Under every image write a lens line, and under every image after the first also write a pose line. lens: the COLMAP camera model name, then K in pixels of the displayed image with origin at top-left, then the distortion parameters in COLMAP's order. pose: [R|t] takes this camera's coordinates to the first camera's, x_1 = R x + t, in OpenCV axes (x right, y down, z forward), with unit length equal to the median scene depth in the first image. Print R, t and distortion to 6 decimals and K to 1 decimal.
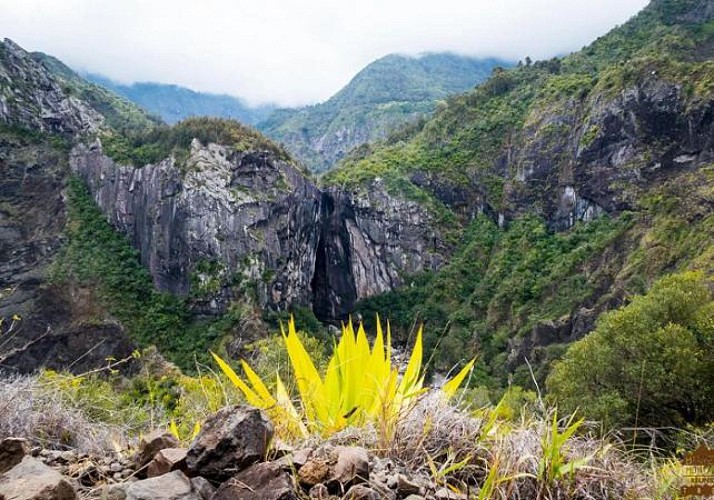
lens RADIAL K [[521.4, 0, 343.8], [0, 521.4, 264.4], [0, 0, 1]] dist [-0.001023, 0.005108]
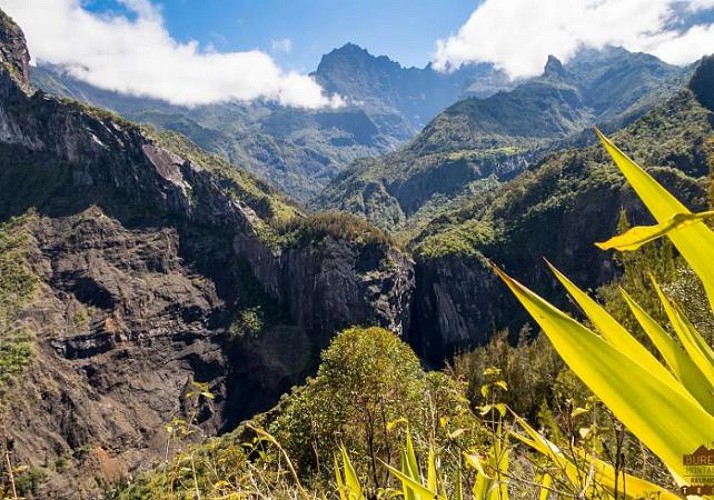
lens RADIAL K [[521.4, 0, 343.8], [0, 521.4, 264.4], [0, 0, 1]] dist [-0.001023, 0.005108]
pose [[0.991063, -0.020497, -0.131813, -0.052752], [0.015056, 0.998998, -0.042145, -0.094994], [0.132545, 0.039783, 0.990378, -0.401319]]
